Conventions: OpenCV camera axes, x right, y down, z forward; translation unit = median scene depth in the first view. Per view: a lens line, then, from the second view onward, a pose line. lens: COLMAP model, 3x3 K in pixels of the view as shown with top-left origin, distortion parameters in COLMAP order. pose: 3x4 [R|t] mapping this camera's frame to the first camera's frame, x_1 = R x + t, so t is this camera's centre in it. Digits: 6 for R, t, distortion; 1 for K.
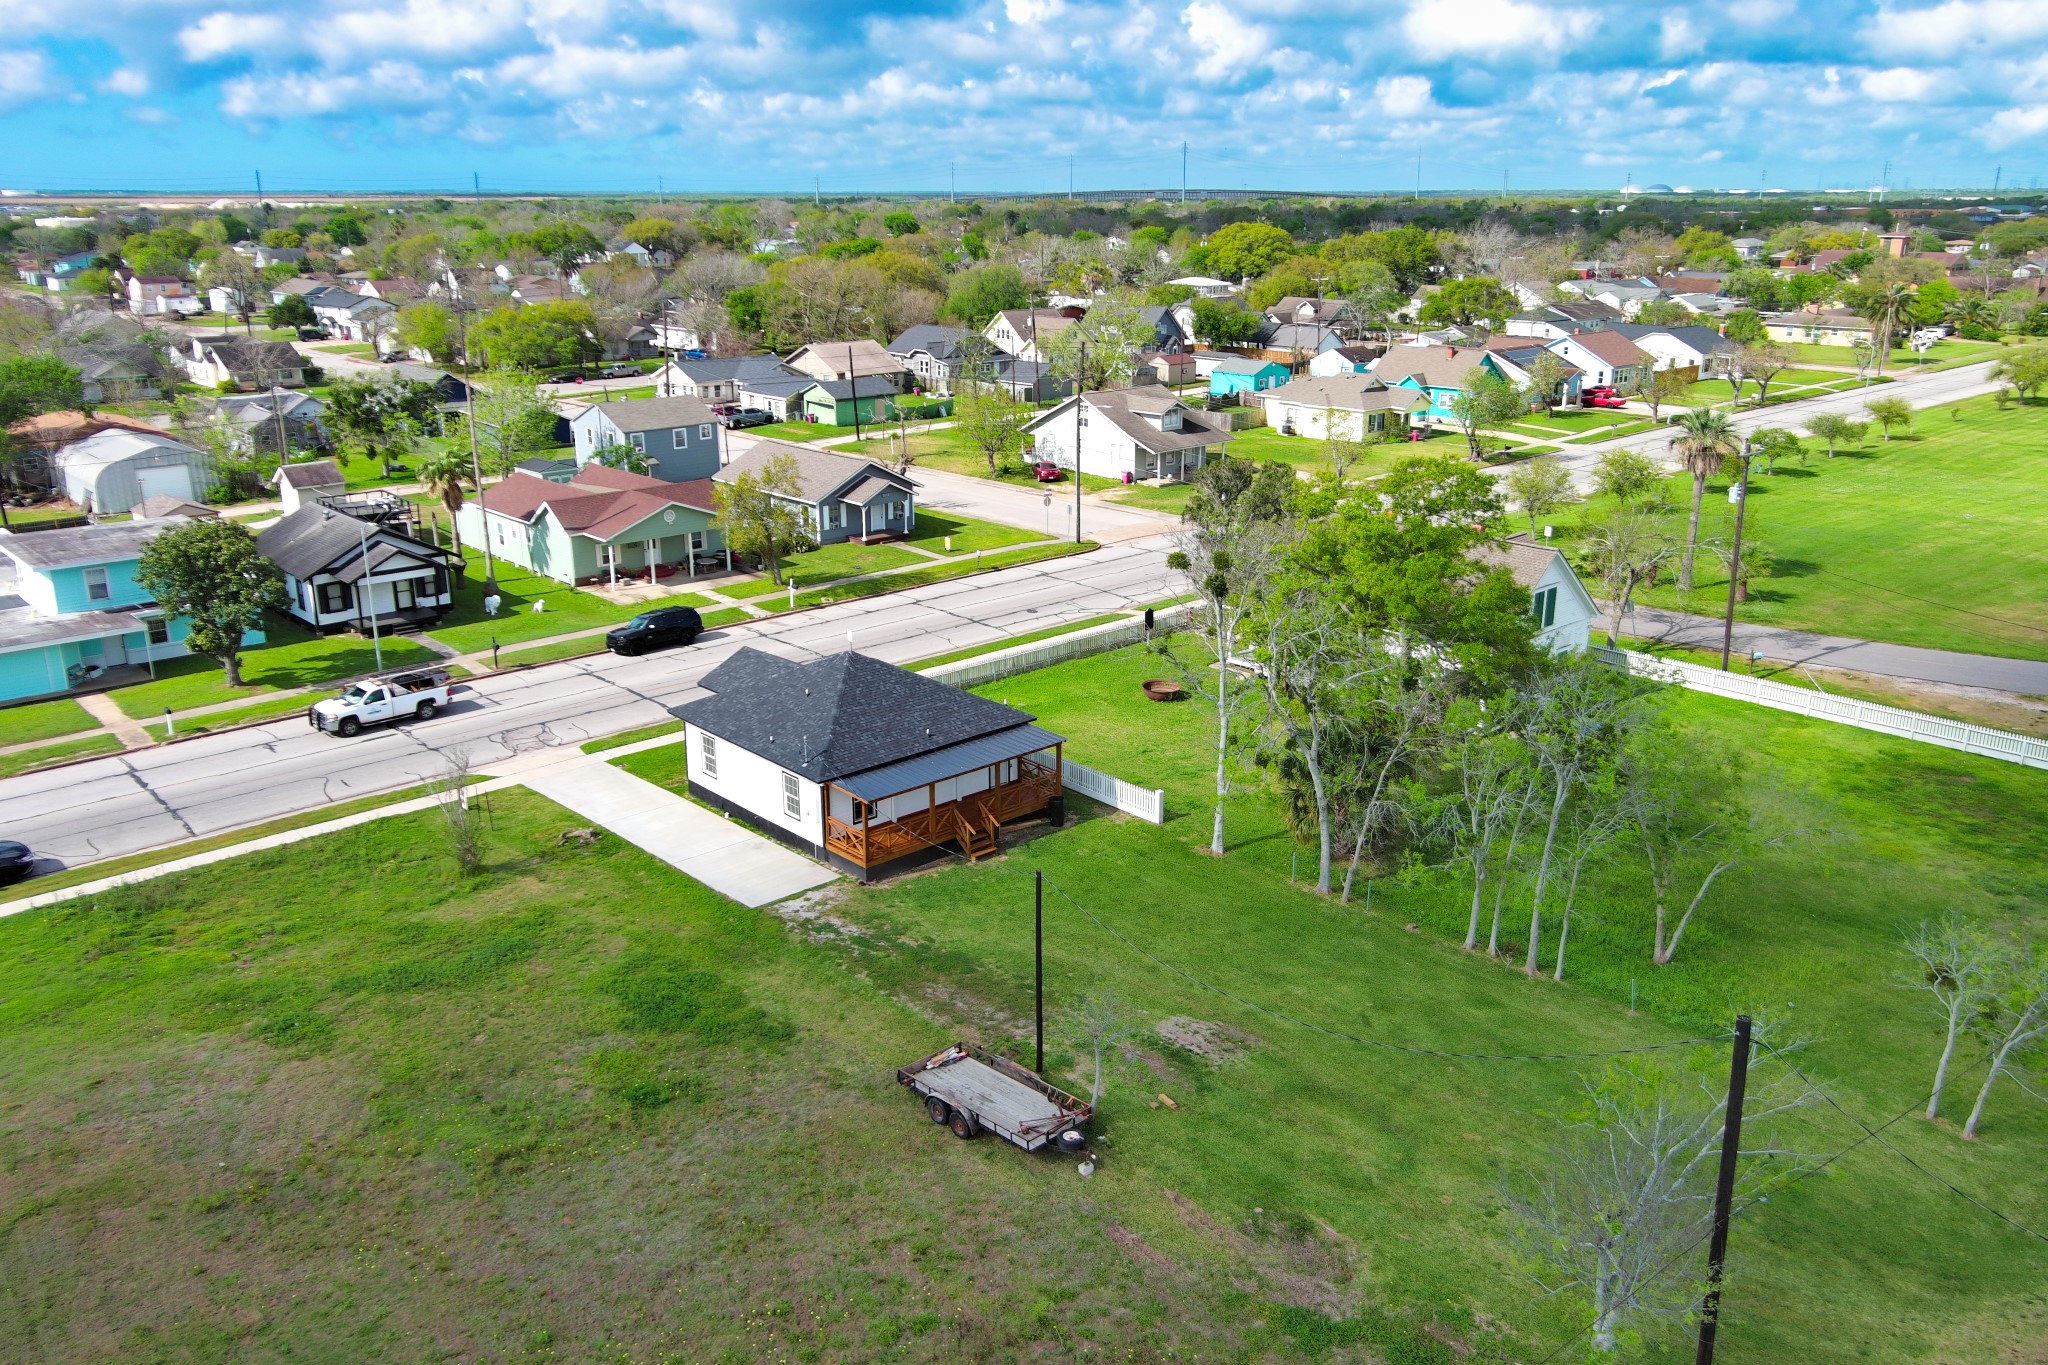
lens RADIAL K [[1577.8, 0, 1022.2], [0, 1577.8, 698.1], [0, 0, 1]] dist [0.020804, -0.020729]
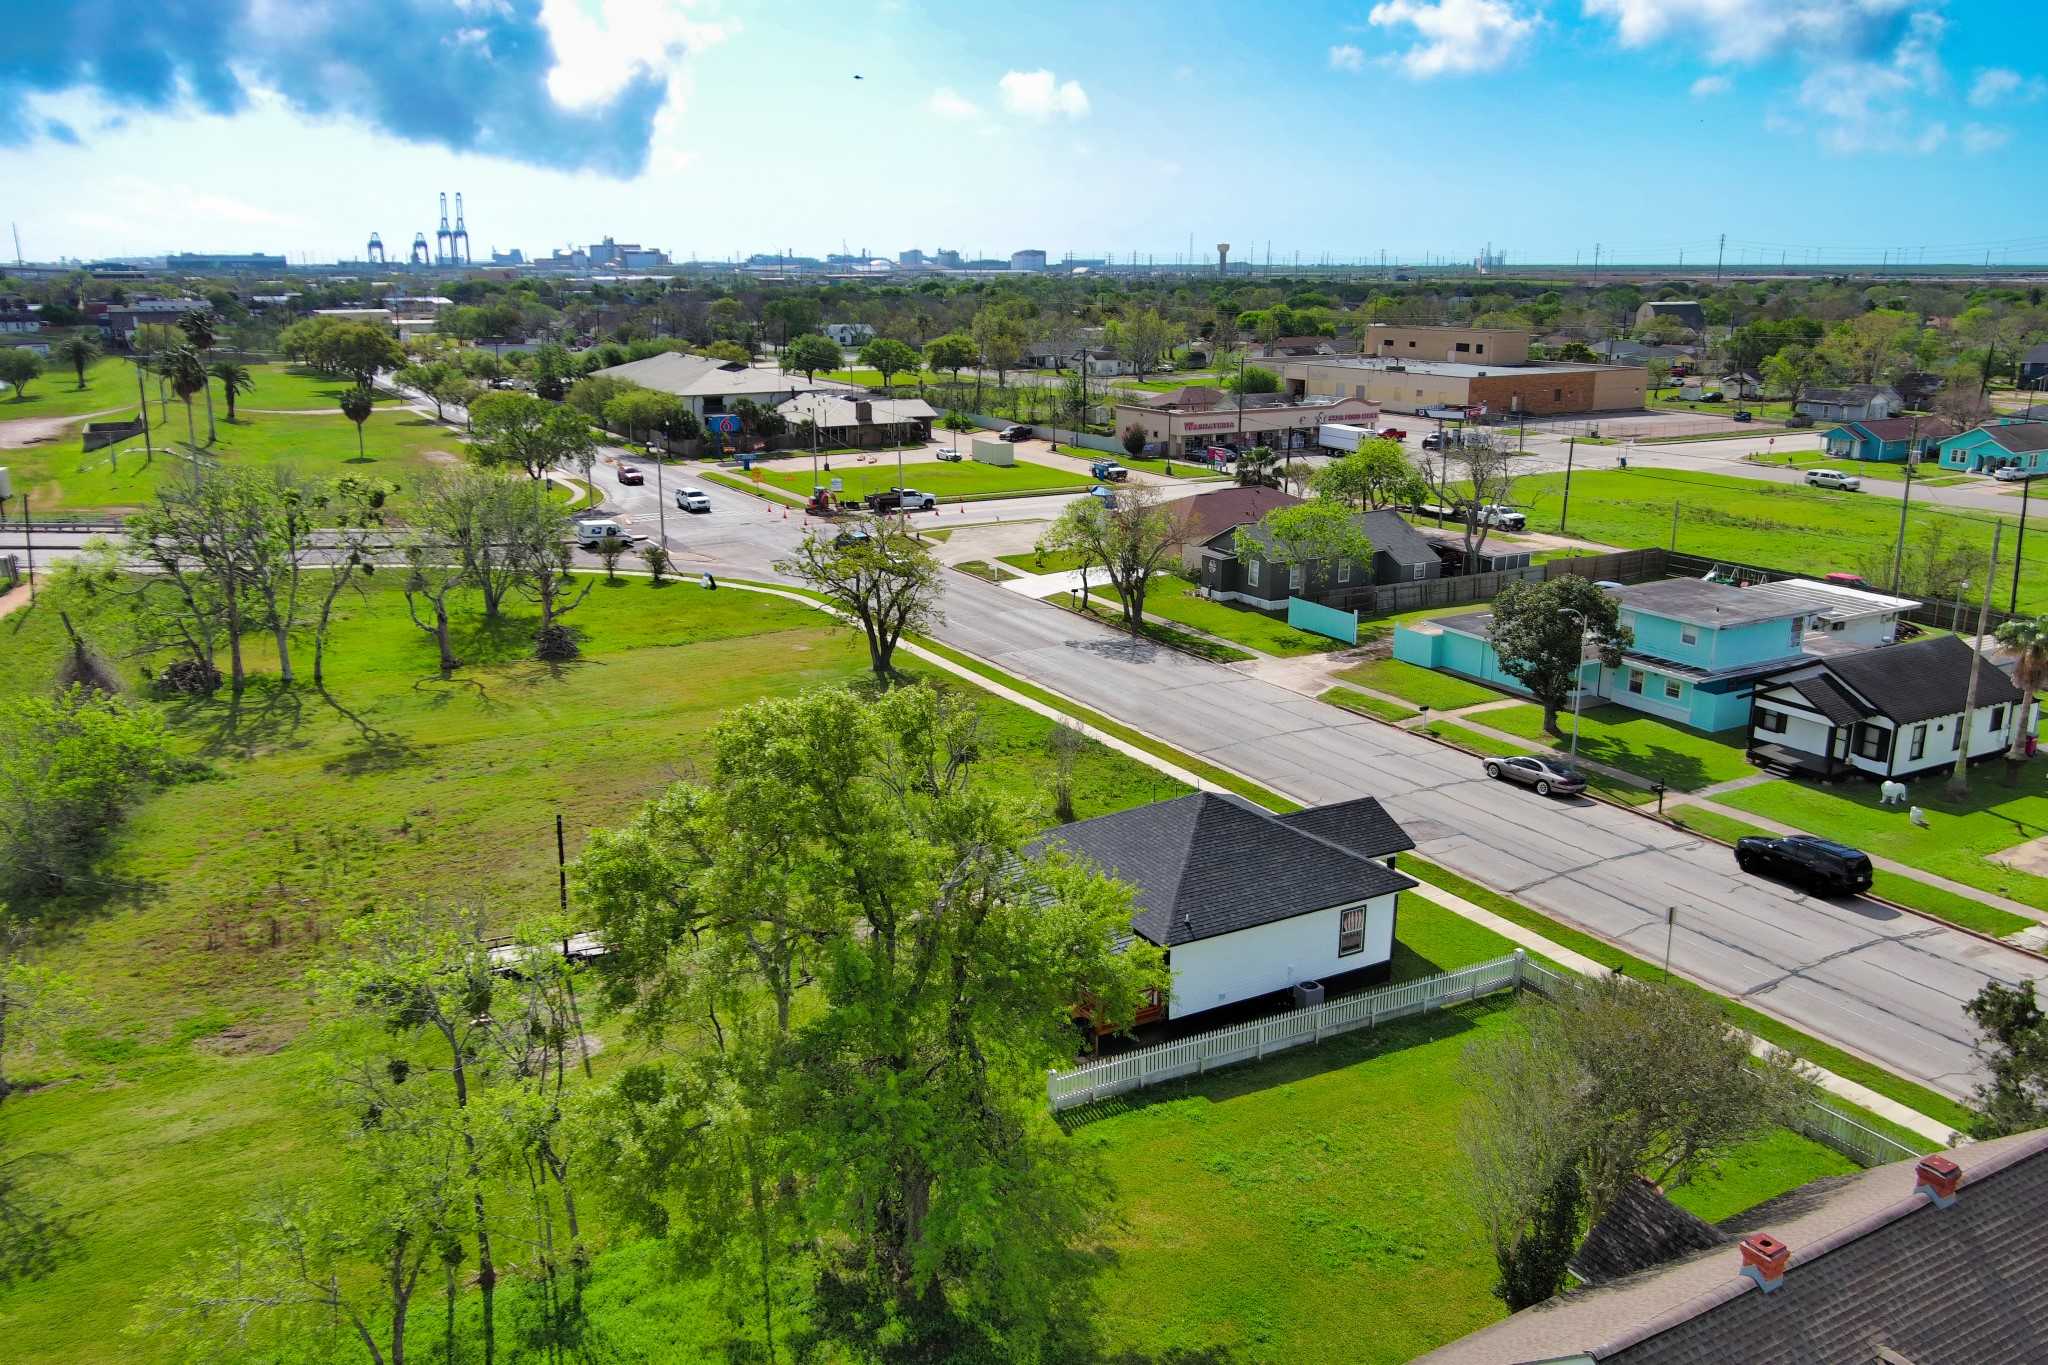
lens RADIAL K [[1577.8, 0, 1025.9], [0, 1577.8, 686.1], [0, 0, 1]] dist [0.020804, -0.020729]
pose [[-0.223183, 0.253866, -0.941138, 0.780124], [-0.299677, 0.900863, 0.314068, -0.353218], [0.927568, 0.352132, -0.124980, 1.050065]]
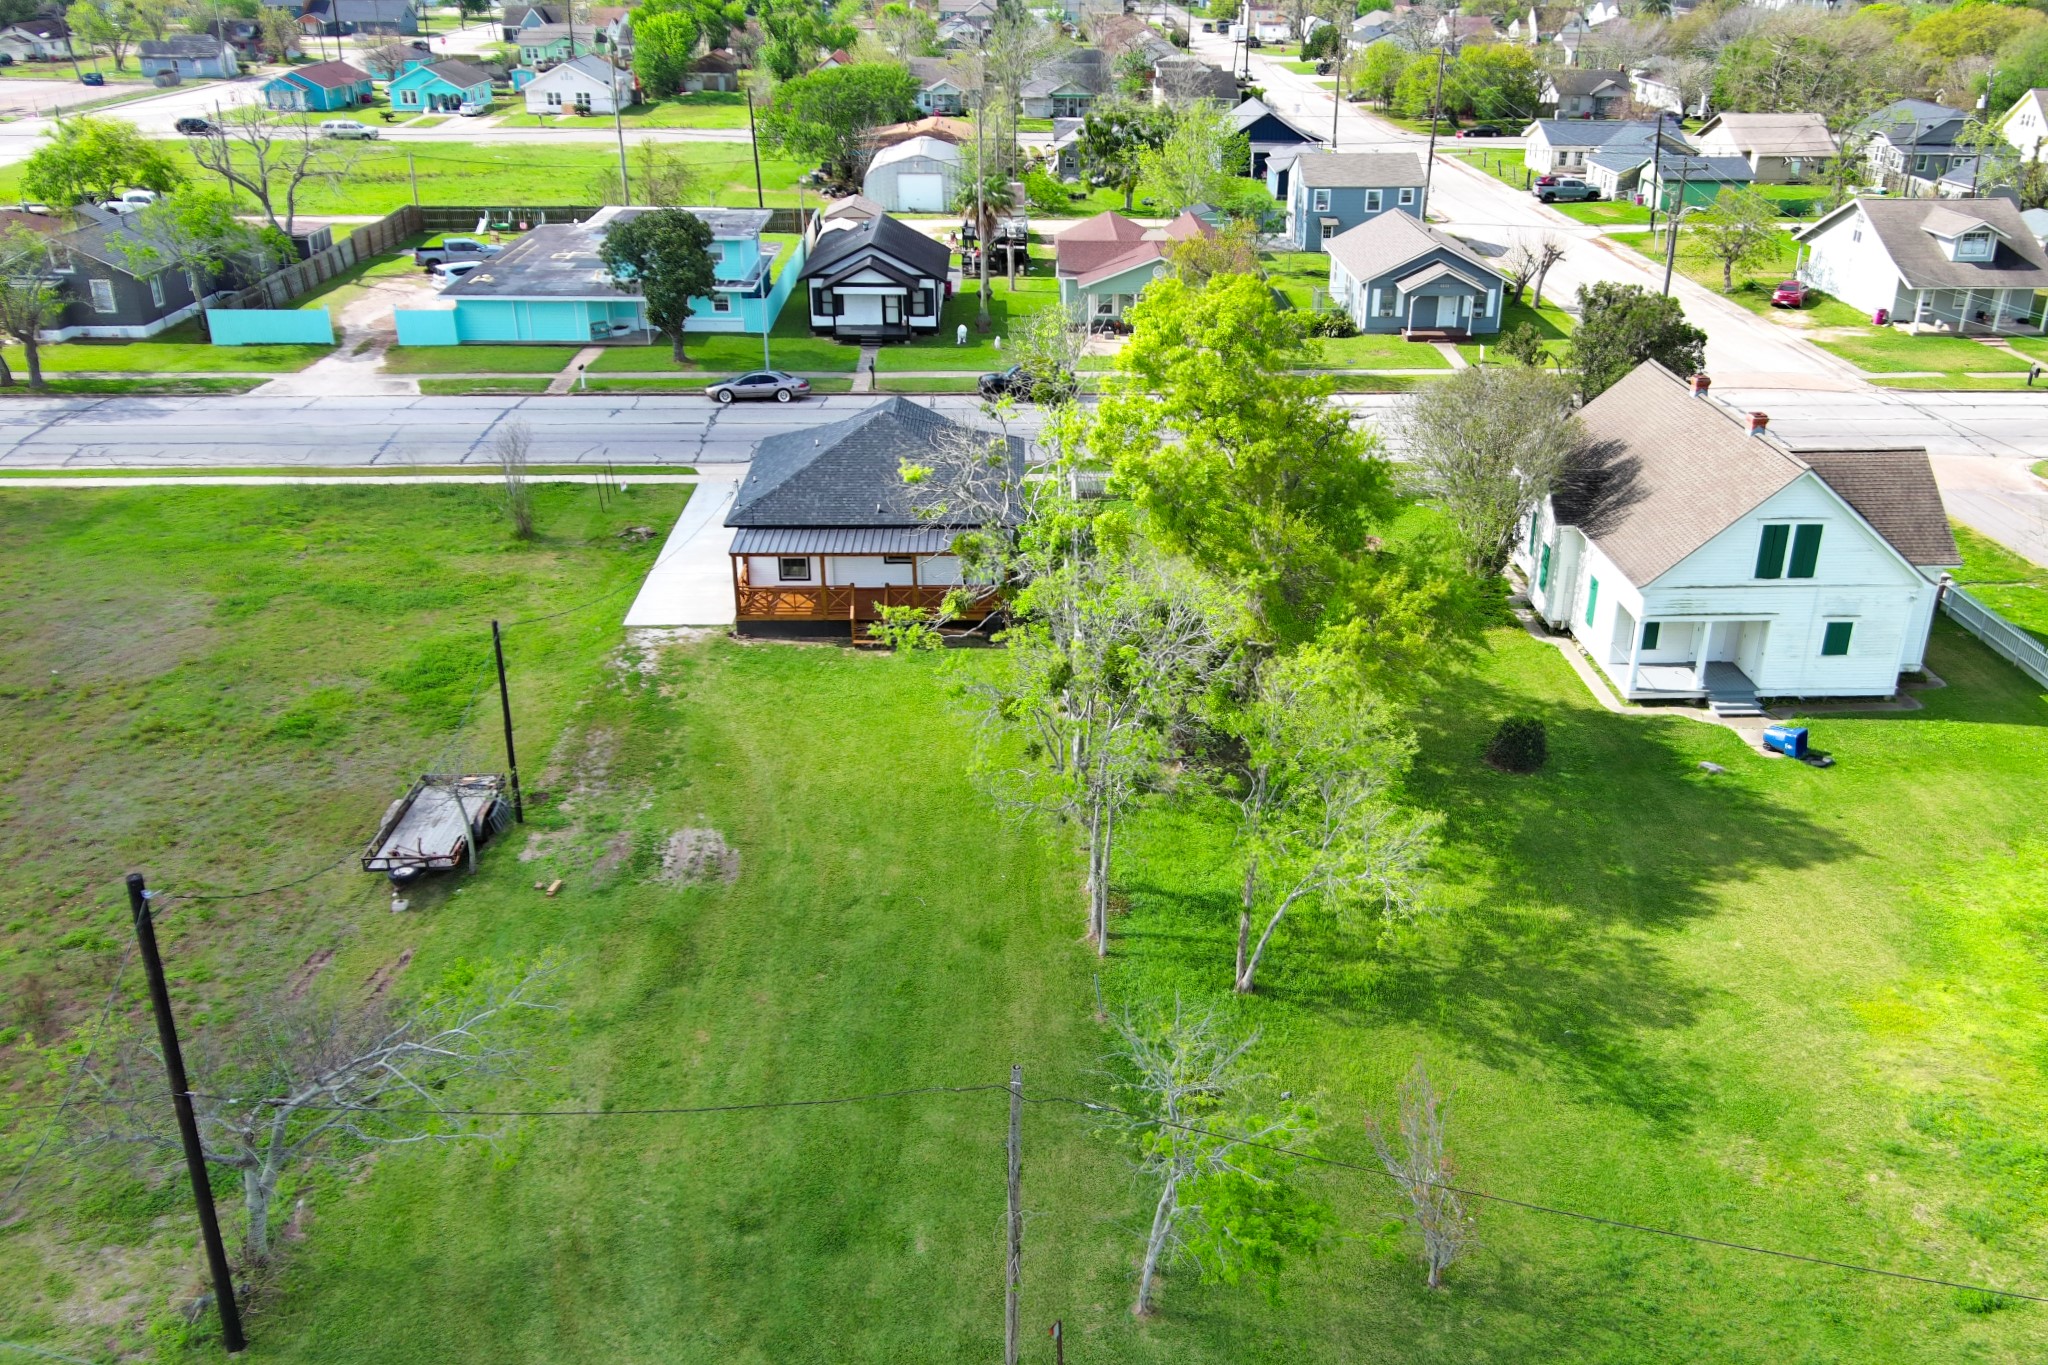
lens RADIAL K [[1702.0, 0, 1080.3], [0, 1702.0, 656.0], [0, 0, 1]] dist [0.002404, 0.021384]
pose [[0.766453, 0.265140, -0.585021, 0.656226], [-0.207413, 0.964195, 0.165250, -0.086444], [0.607889, -0.005315, 0.794004, 0.267421]]
